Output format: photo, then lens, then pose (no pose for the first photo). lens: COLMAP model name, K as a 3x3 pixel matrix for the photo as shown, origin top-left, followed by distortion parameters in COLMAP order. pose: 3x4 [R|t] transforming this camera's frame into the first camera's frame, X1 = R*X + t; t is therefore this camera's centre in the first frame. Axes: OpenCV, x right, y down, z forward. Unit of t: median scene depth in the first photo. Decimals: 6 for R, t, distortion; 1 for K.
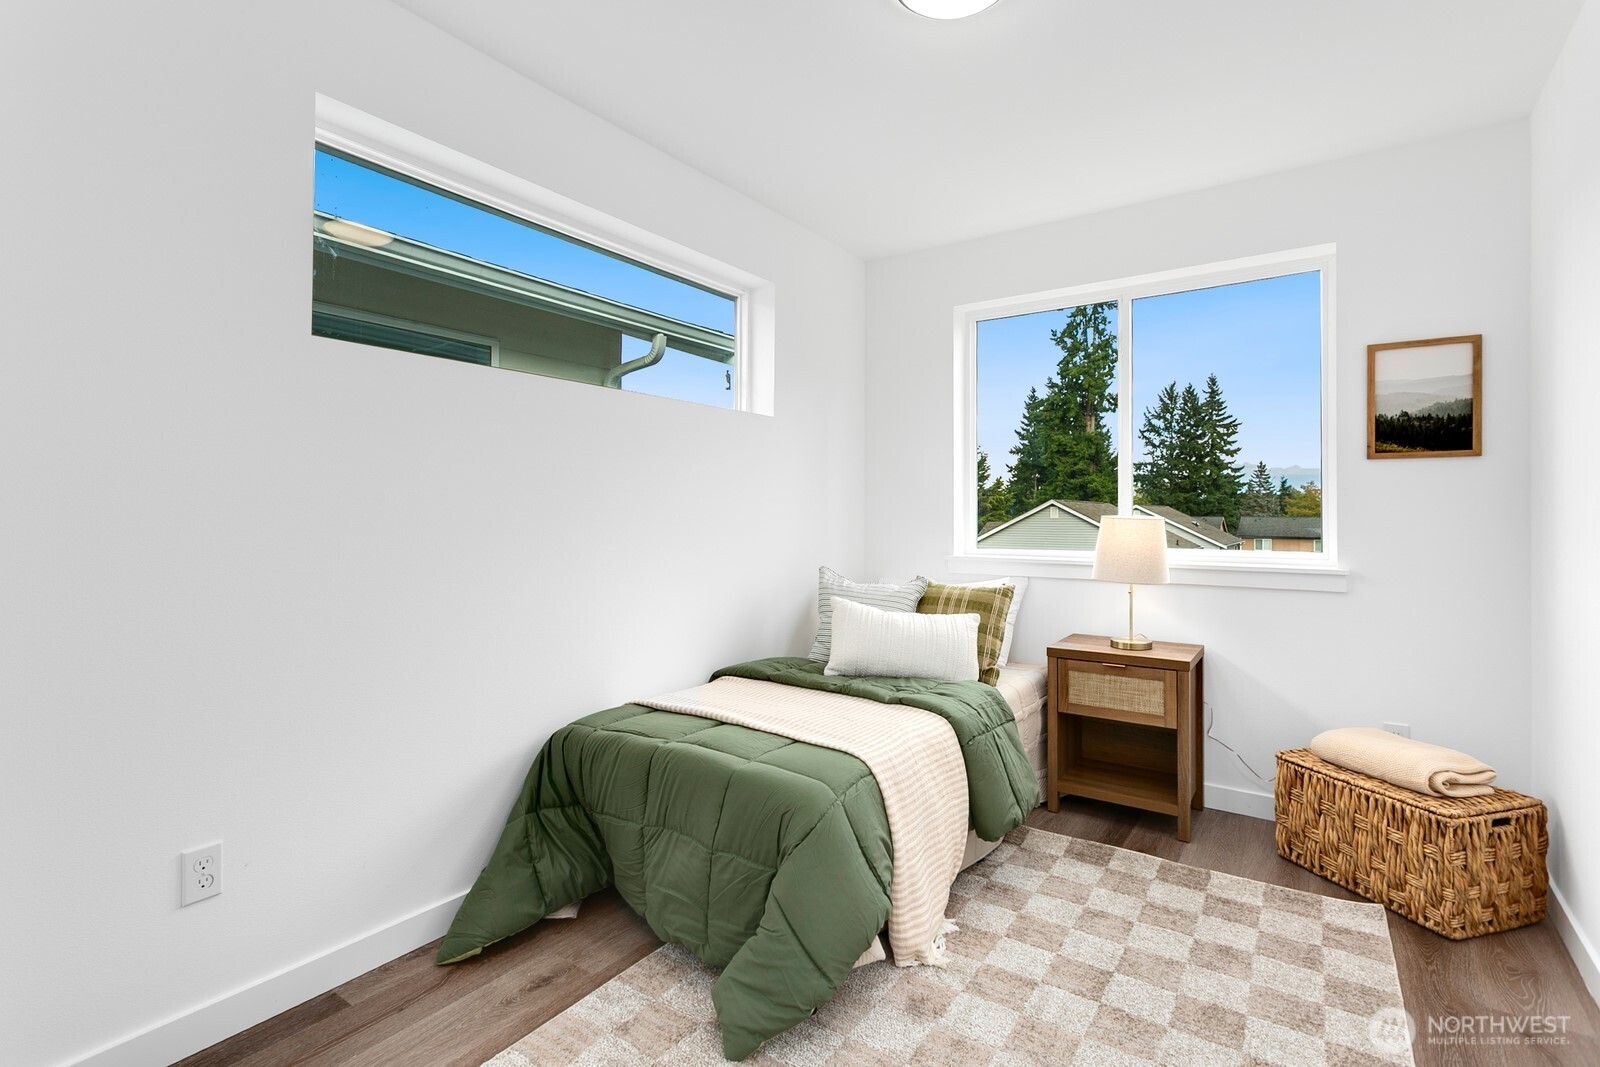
lens RADIAL K [[756.0, 0, 804.1], [0, 756.0, 503.4], [0, 0, 1]] dist [0.003137, 0.000756]
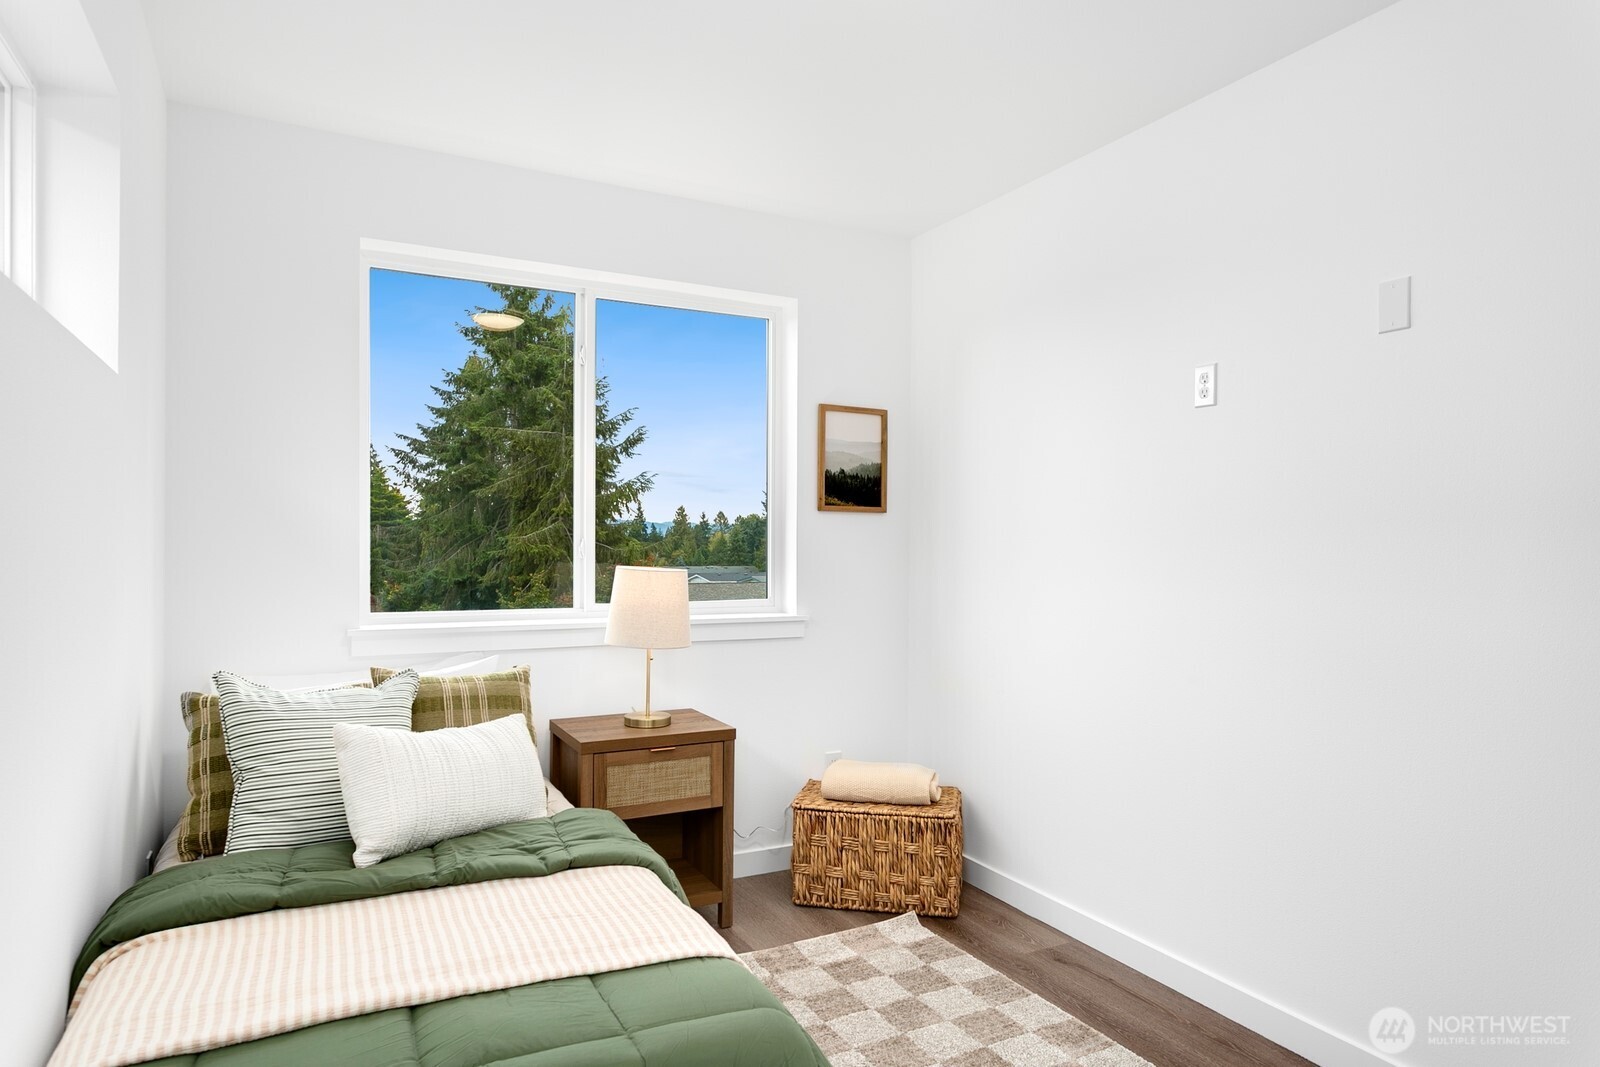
lens RADIAL K [[947.6, 0, 801.1], [0, 947.6, 546.2], [0, 0, 1]] dist [-0.003025, 0.000021]
pose [[0.461844, -0.003675, 0.886954, -0.482788], [-0.019032, 0.999720, 0.014052, -0.028101], [-0.886757, -0.023370, 0.461645, 0.428876]]
